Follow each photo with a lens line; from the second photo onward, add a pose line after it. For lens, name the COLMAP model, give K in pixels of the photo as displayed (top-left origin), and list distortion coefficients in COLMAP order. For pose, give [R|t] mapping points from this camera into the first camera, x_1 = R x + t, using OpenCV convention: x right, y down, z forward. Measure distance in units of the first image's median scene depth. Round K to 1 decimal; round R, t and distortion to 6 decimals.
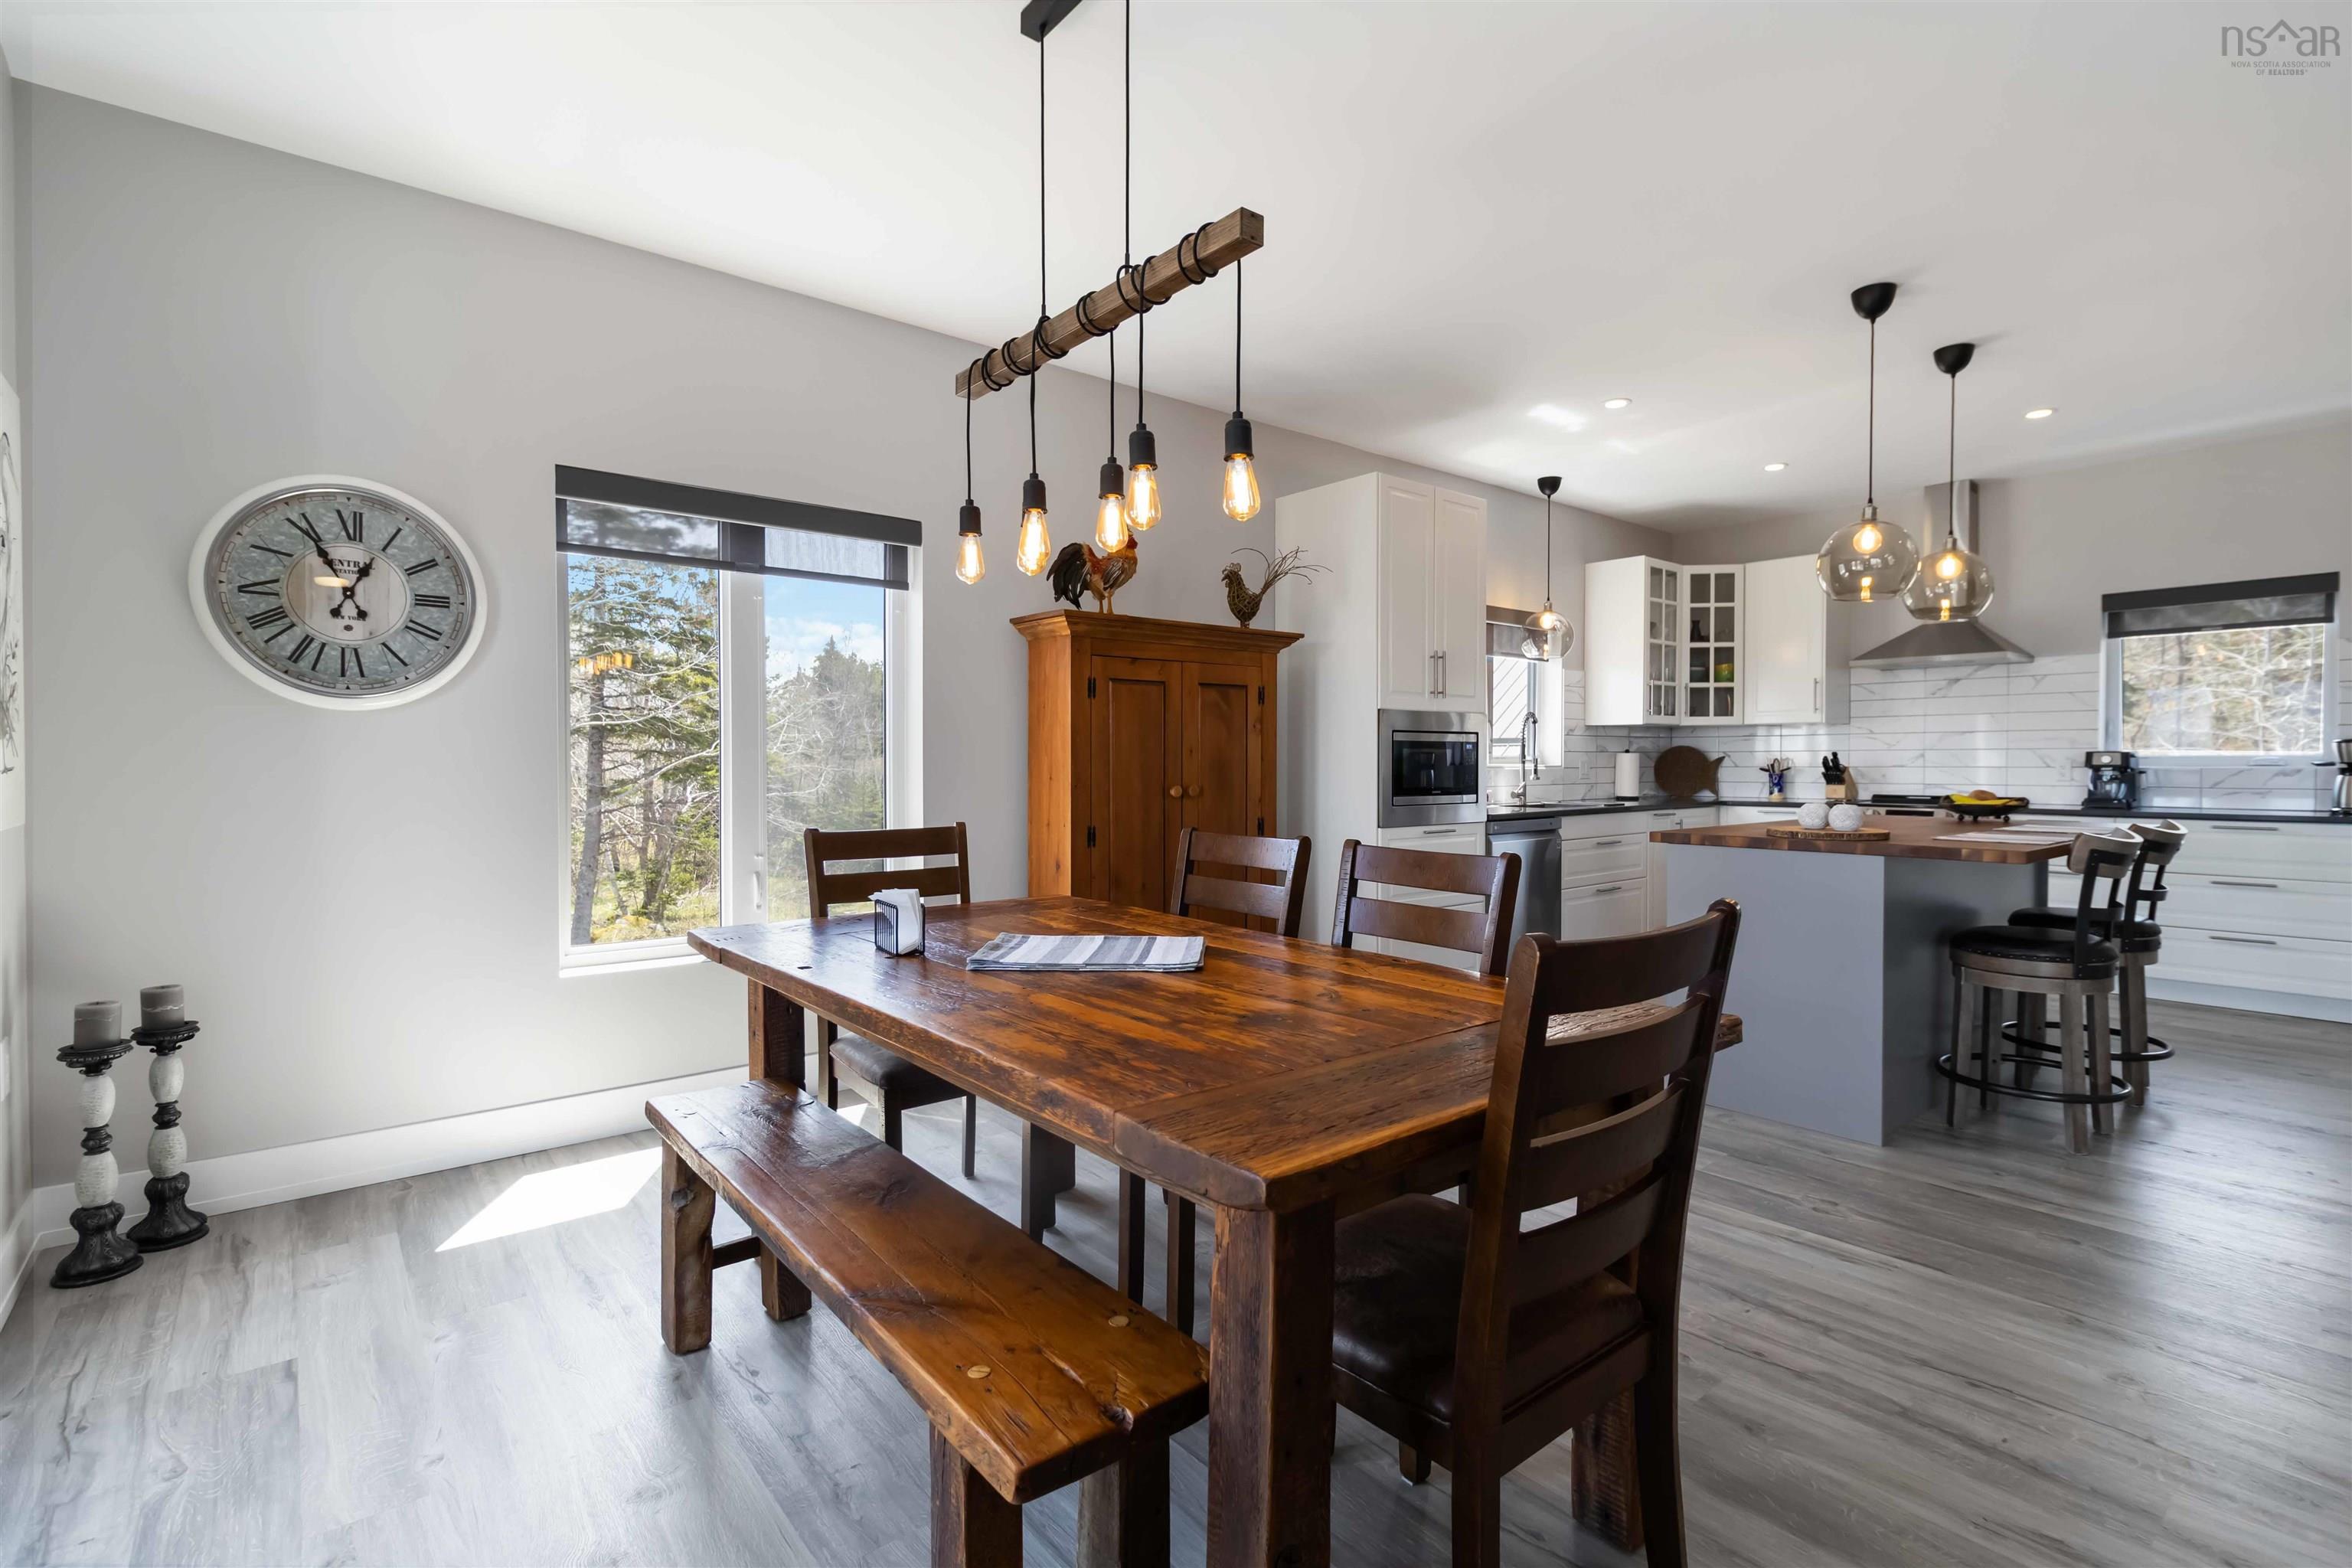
lens RADIAL K [[1102.0, 0, 1194.8], [0, 1102.0, 782.0], [0, 0, 1]] dist [0.002612, 0.001308]
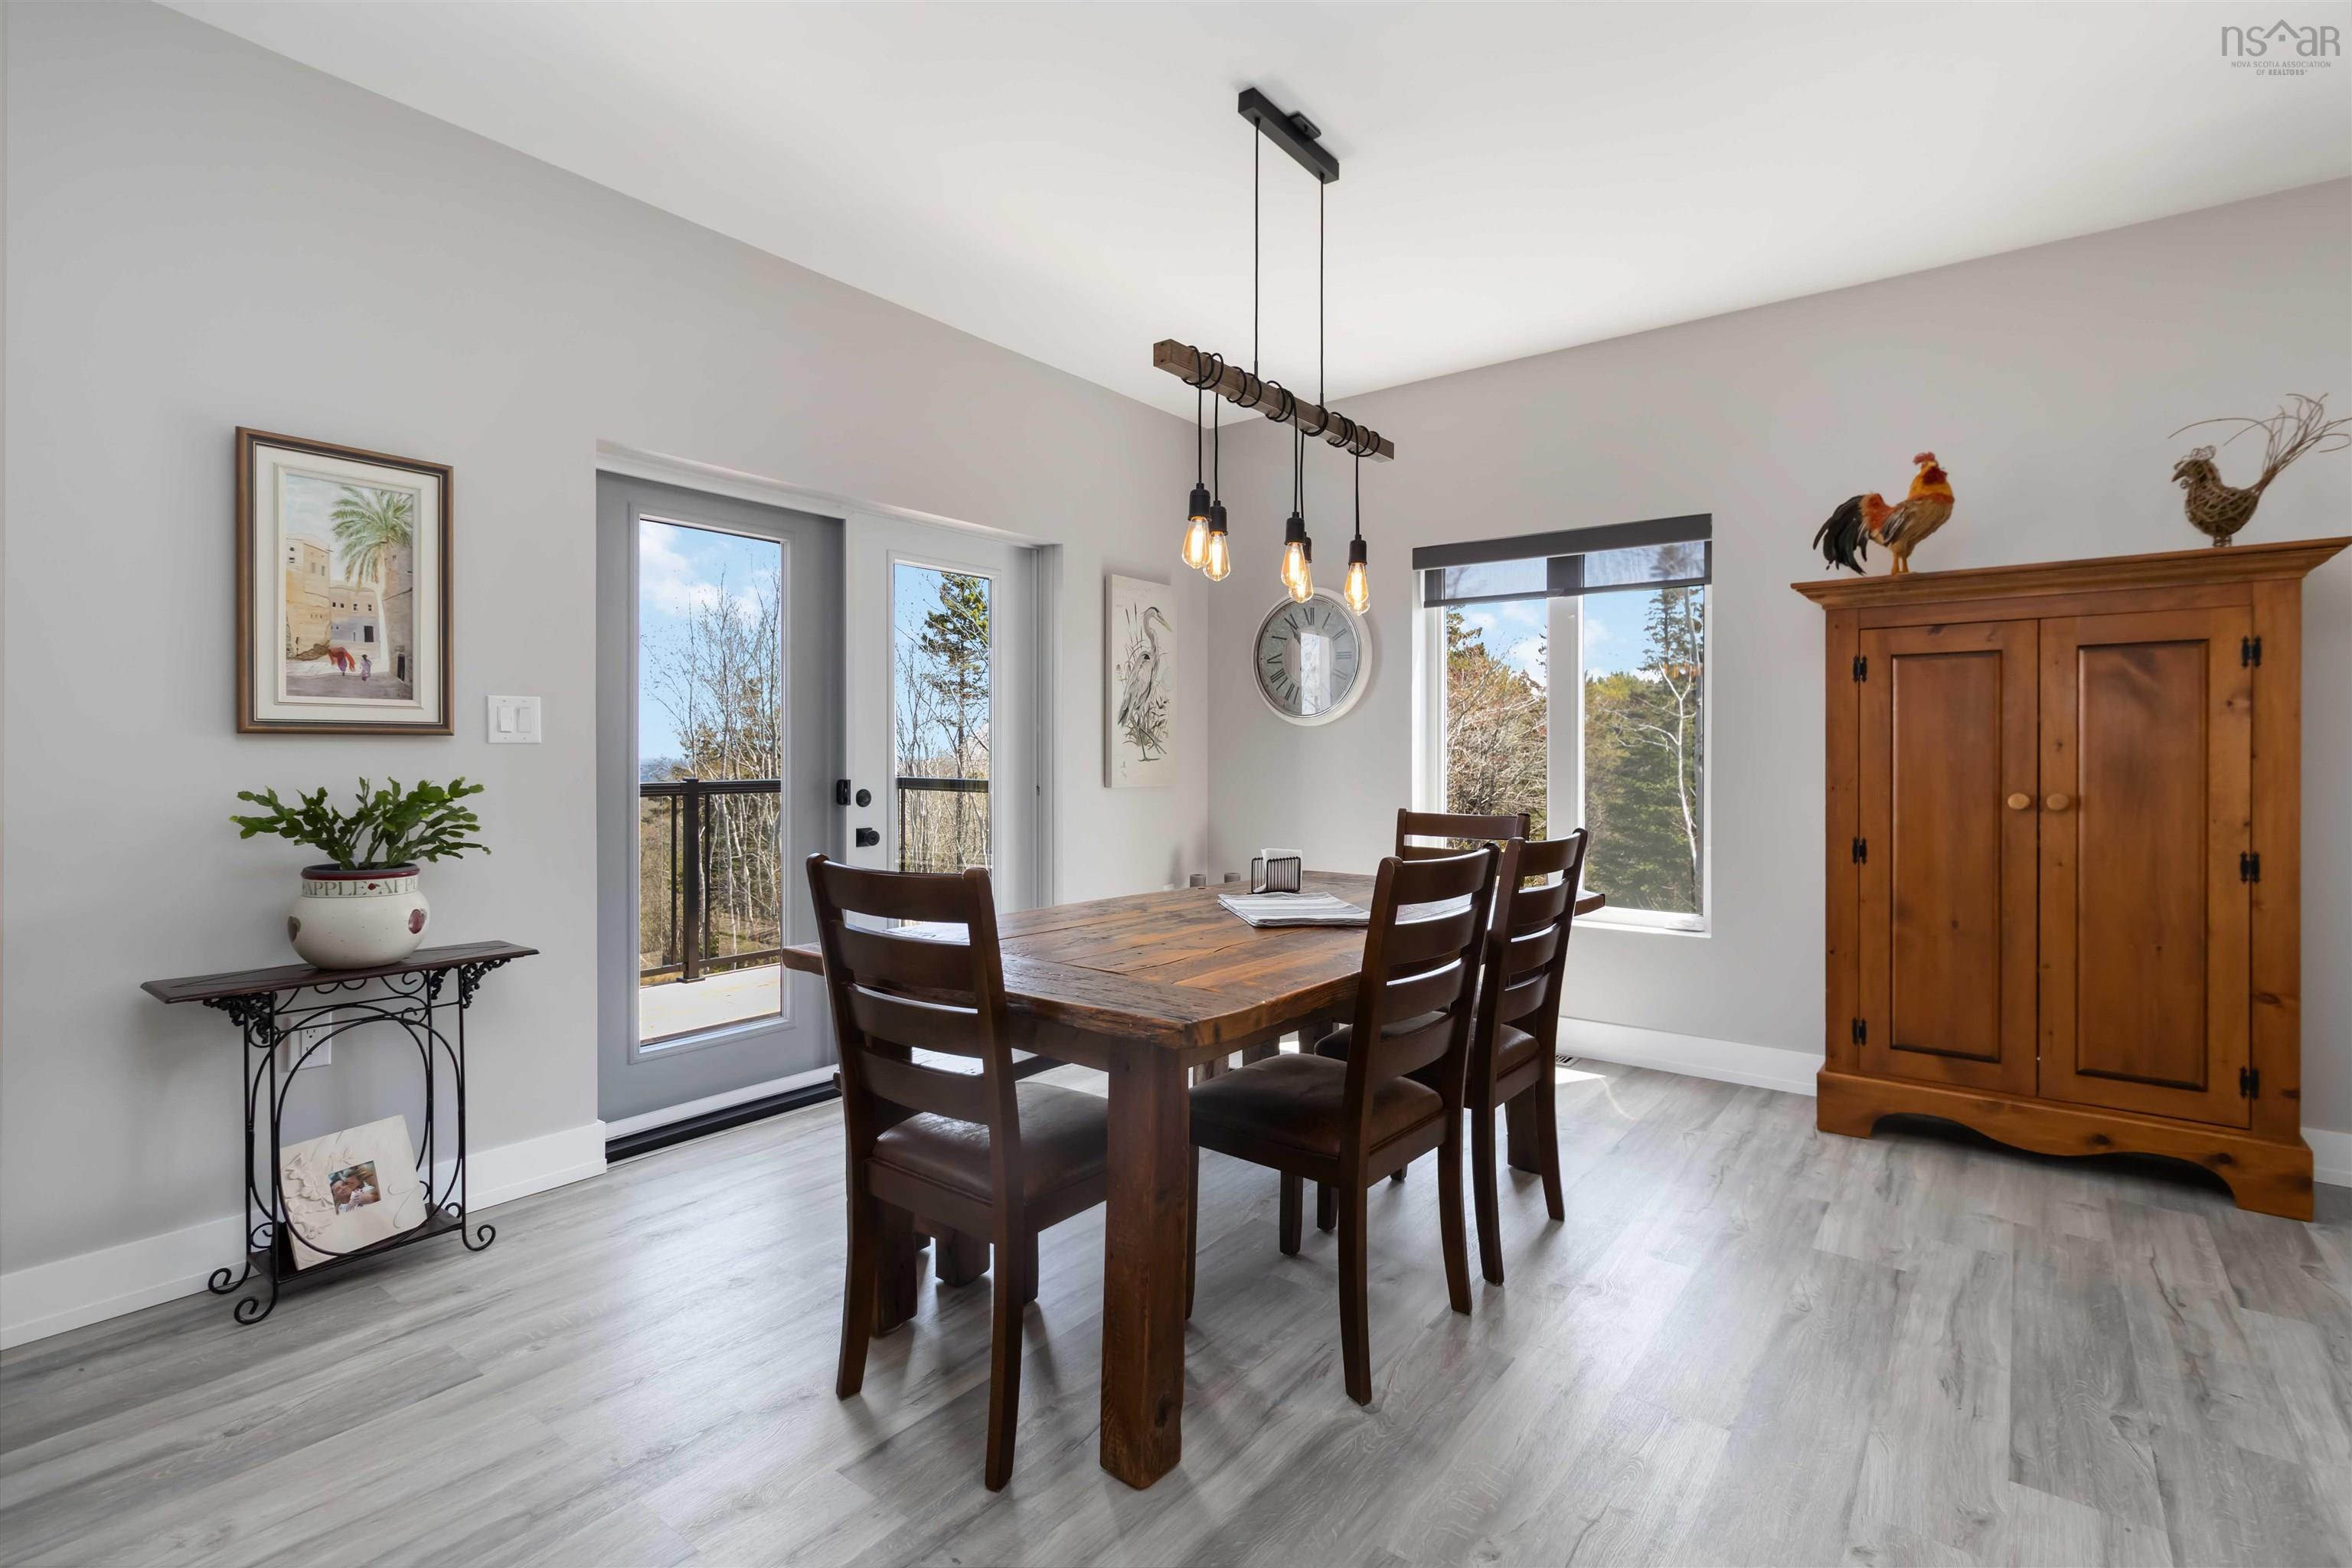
lens RADIAL K [[1102.0, 0, 1196.5], [0, 1102.0, 759.1], [0, 0, 1]] dist [0.002612, 0.001308]
pose [[0.226714, 0.003515, -0.973955, 0.433973], [-0.020248, 0.999794, -0.001105, -0.005522], [0.973751, 0.019971, 0.226739, 0.241319]]
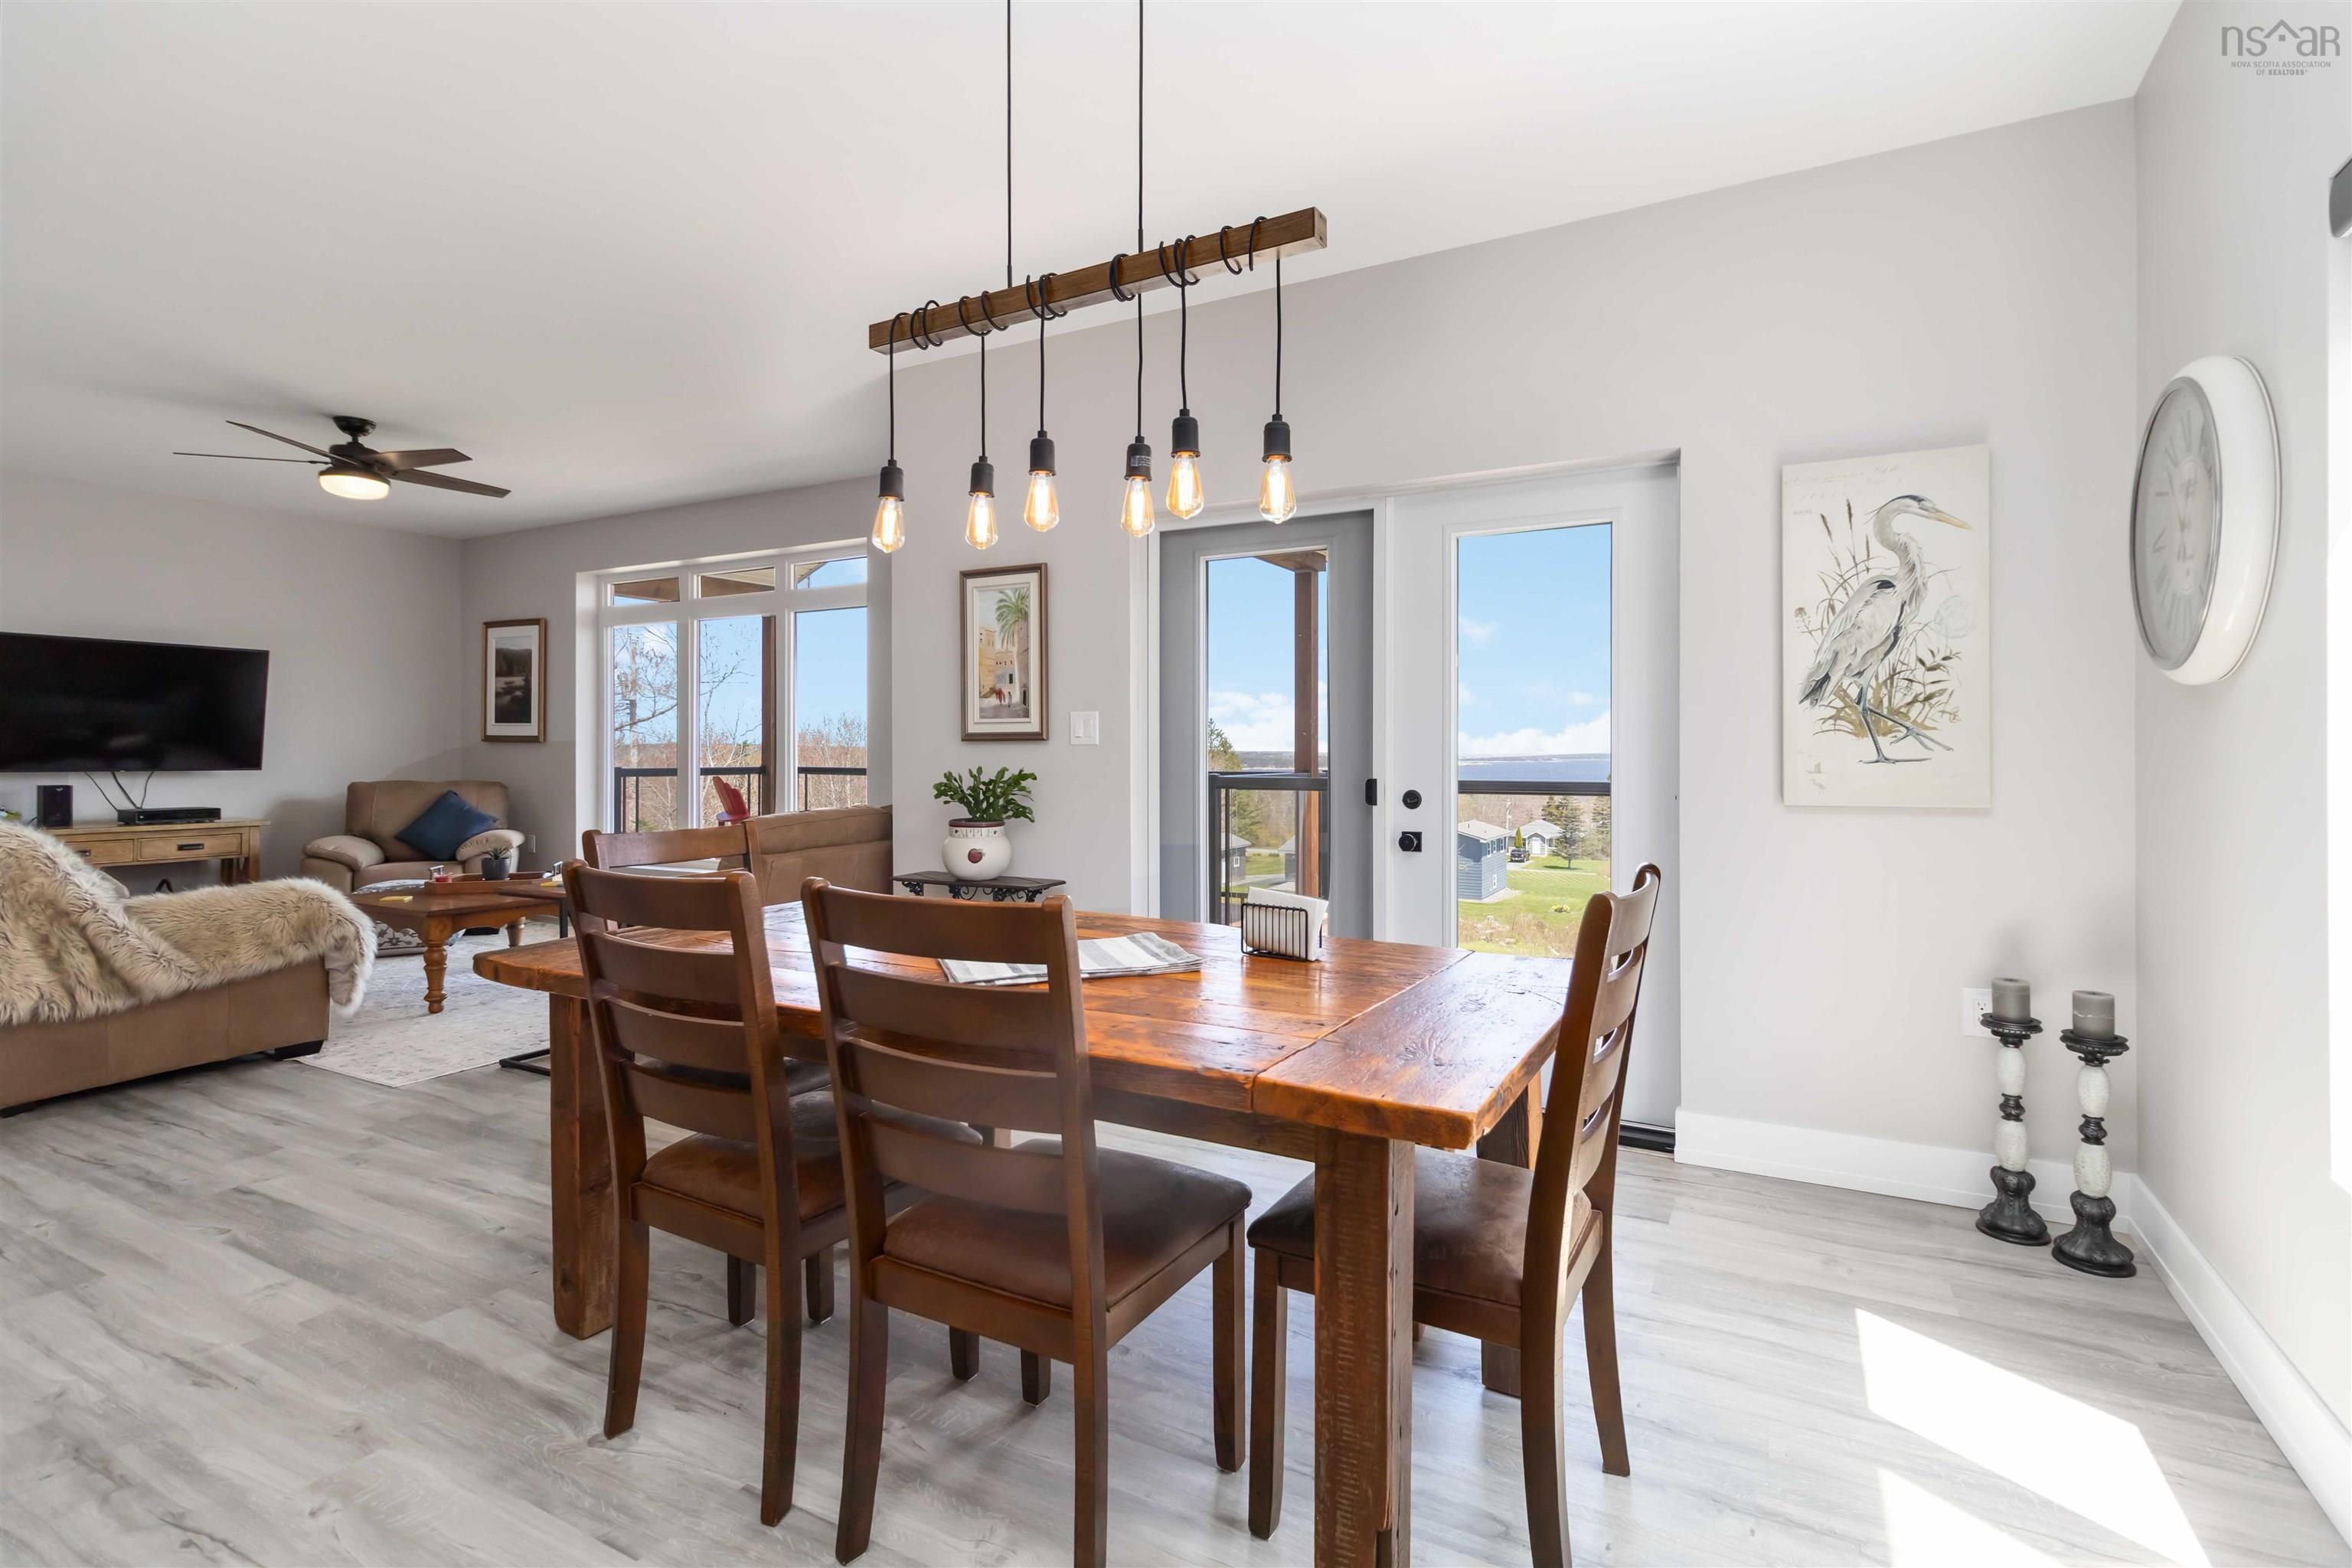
lens RADIAL K [[1102.0, 0, 1201.6], [0, 1102.0, 748.8], [0, 0, 1]] dist [0.002612, 0.001308]
pose [[-0.928383, -0.005077, -0.371590, 0.060491], [-0.009507, 0.999904, 0.010090, -0.012686], [0.371503, 0.012900, -0.928342, 0.752599]]
